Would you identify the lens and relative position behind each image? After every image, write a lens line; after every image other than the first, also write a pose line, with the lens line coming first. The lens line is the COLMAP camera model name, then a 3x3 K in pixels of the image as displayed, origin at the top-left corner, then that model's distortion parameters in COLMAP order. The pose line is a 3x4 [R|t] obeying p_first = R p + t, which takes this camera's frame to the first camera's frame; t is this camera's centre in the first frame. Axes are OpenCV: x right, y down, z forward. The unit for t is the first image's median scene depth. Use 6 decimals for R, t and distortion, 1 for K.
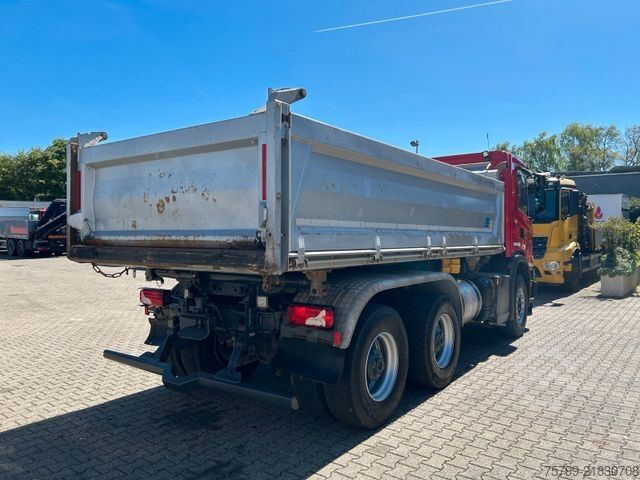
lens RADIAL K [[482.2, 0, 320.0], [0, 482.2, 240.0], [0, 0, 1]] dist [0.053036, -0.053030]
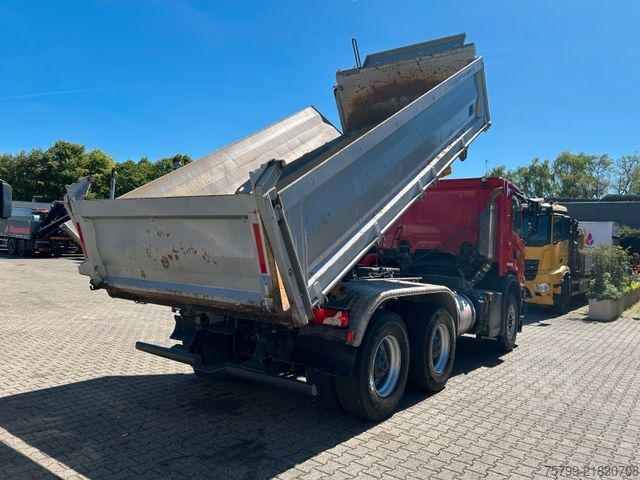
lens RADIAL K [[482.2, 0, 320.0], [0, 482.2, 240.0], [0, 0, 1]] dist [0.053036, -0.053030]
pose [[0.998886, 0.045731, 0.011662, -0.046530], [-0.045384, 0.998565, -0.028447, 0.008040], [-0.012946, 0.027886, 0.999527, -0.112510]]
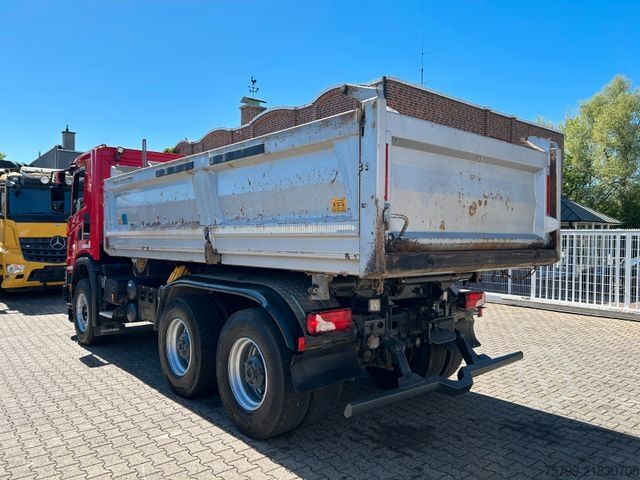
lens RADIAL K [[482.2, 0, 320.0], [0, 482.2, 240.0], [0, 0, 1]] dist [0.053036, -0.053030]
pose [[0.221142, -0.004962, 0.975229, -1.071287], [0.003056, 0.999986, 0.004395, -0.008665], [-0.975237, 0.002008, 0.221154, 0.853354]]
